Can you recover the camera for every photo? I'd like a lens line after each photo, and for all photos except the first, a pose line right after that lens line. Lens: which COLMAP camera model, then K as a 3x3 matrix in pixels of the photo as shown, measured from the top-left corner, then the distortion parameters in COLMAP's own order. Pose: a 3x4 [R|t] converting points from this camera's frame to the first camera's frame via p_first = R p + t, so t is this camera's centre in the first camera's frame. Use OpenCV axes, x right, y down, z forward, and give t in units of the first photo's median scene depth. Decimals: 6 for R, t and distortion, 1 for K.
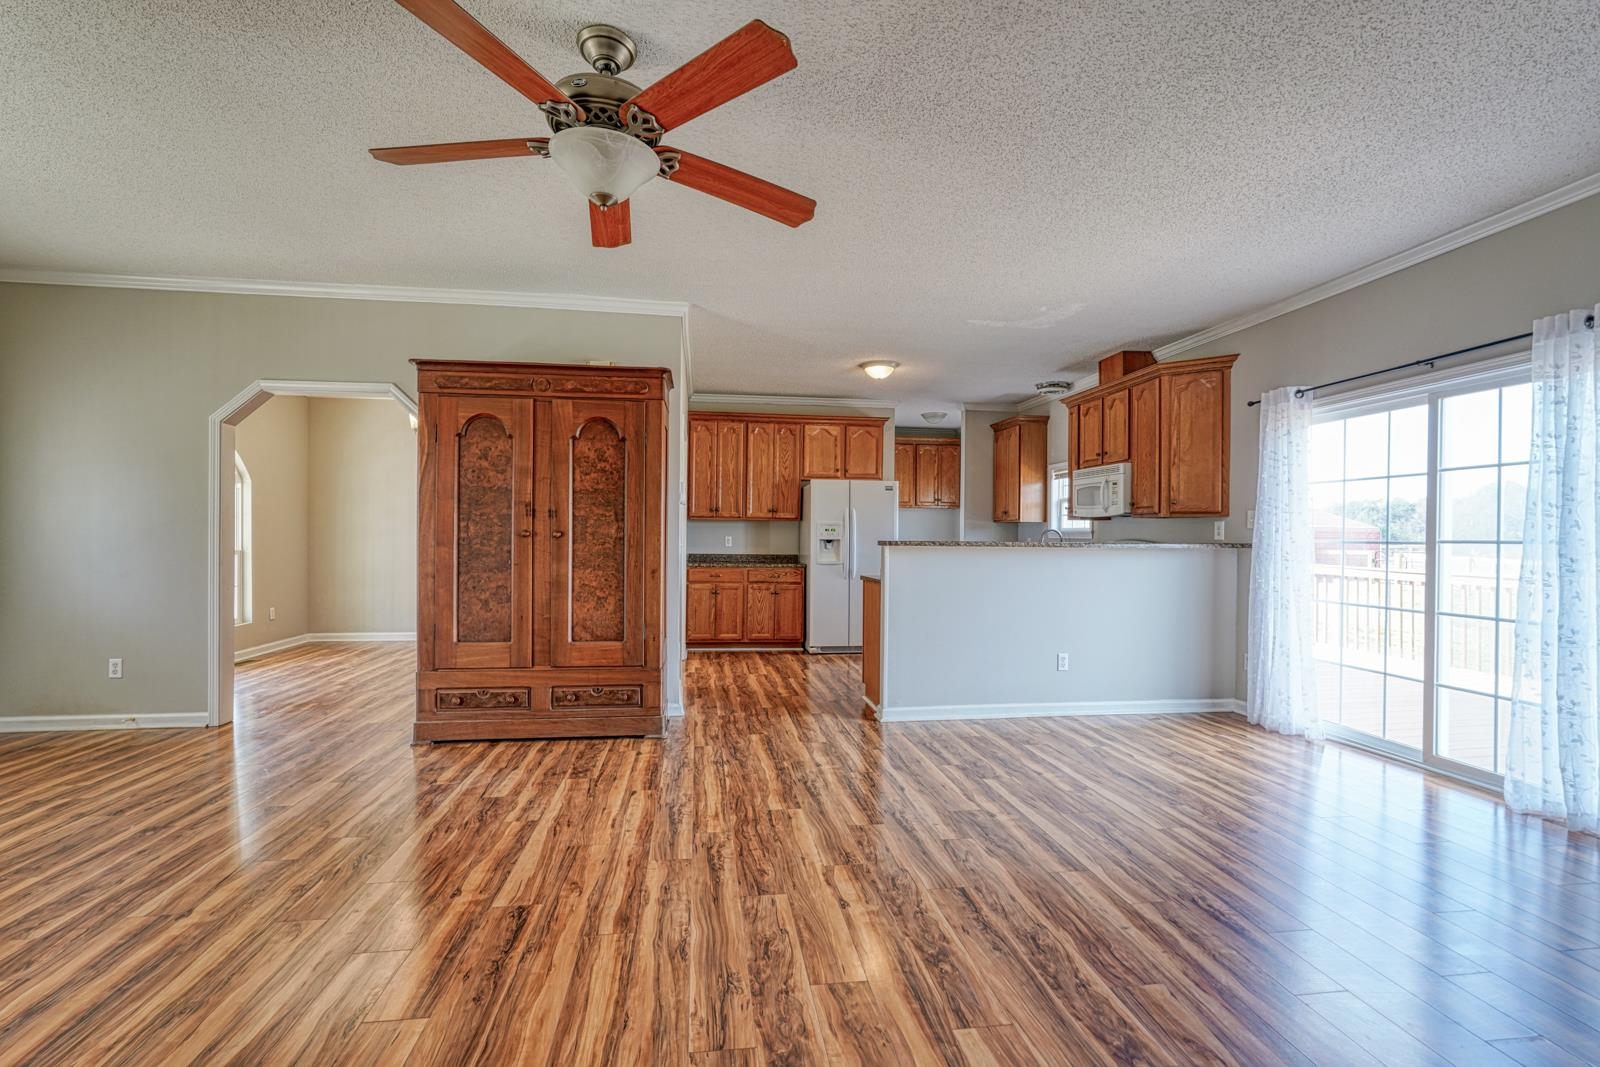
lens RADIAL K [[707.6, 0, 799.6], [0, 707.6, 532.6], [0, 0, 1]] dist [-0.013792, 0.005559]
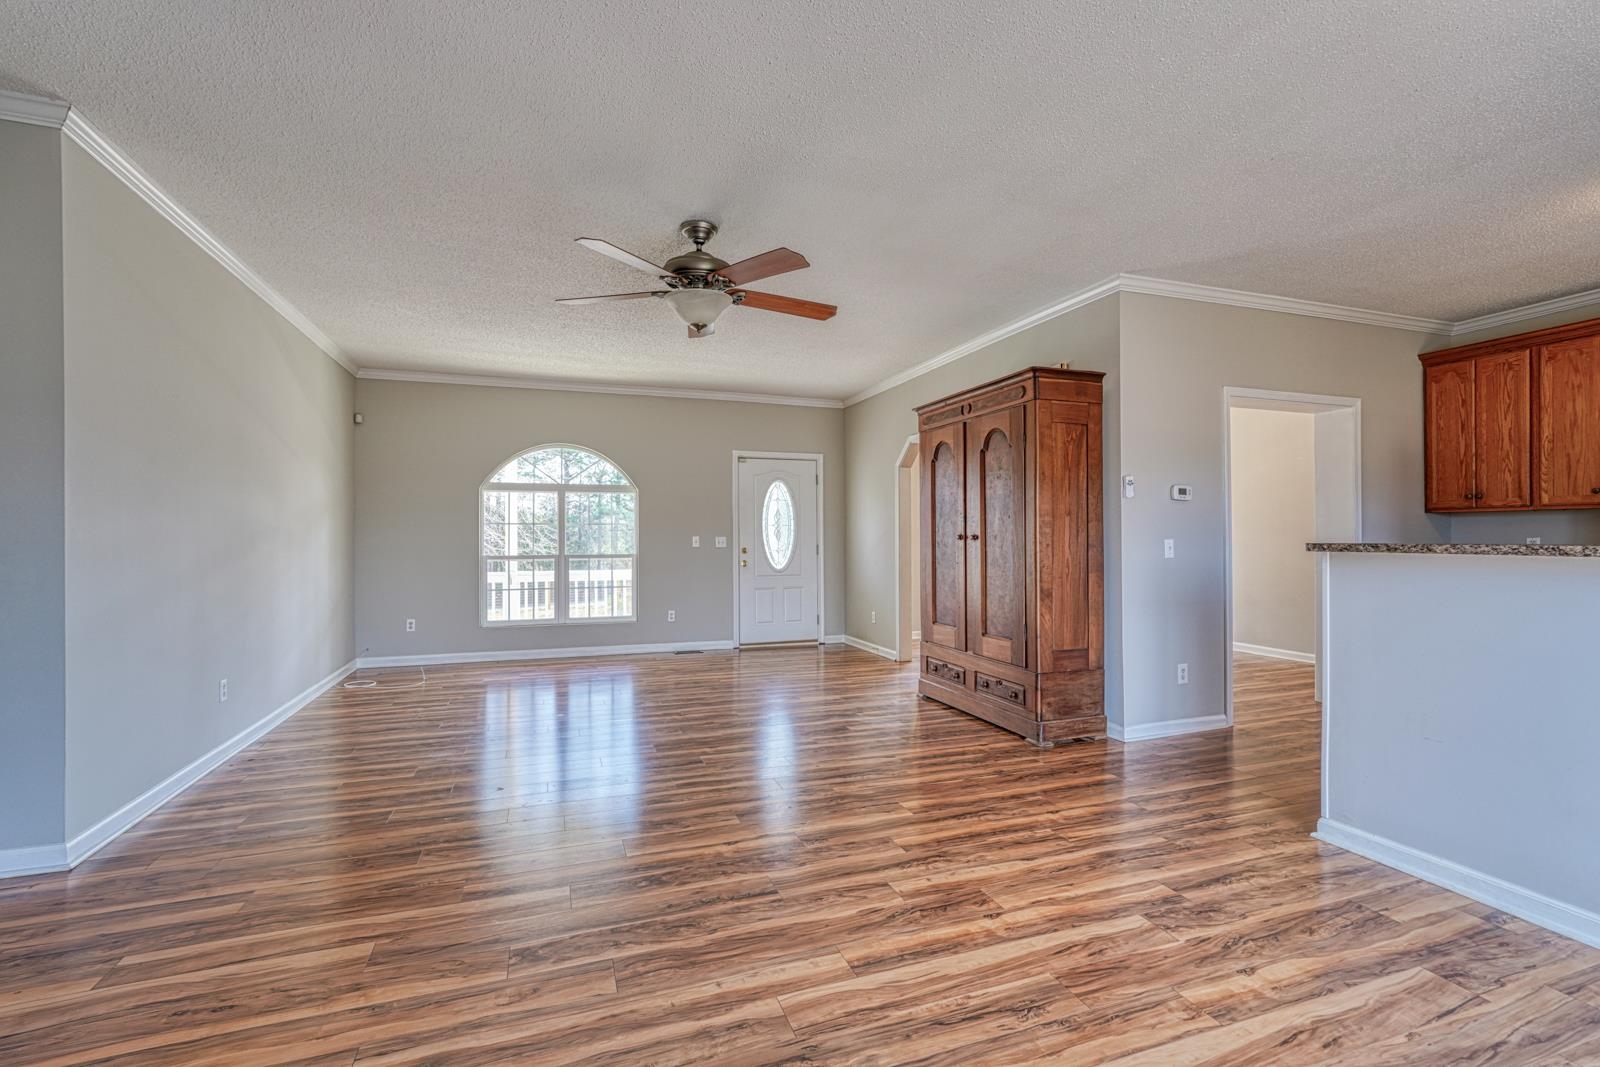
lens RADIAL K [[707.6, 0, 794.0], [0, 707.6, 541.7], [0, 0, 1]] dist [-0.013792, 0.005559]
pose [[0.193885, -0.001434, -0.981023, 0.854804], [0.008017, 0.999968, 0.000122, 0.007379], [0.980992, -0.007888, 0.193890, 0.590371]]
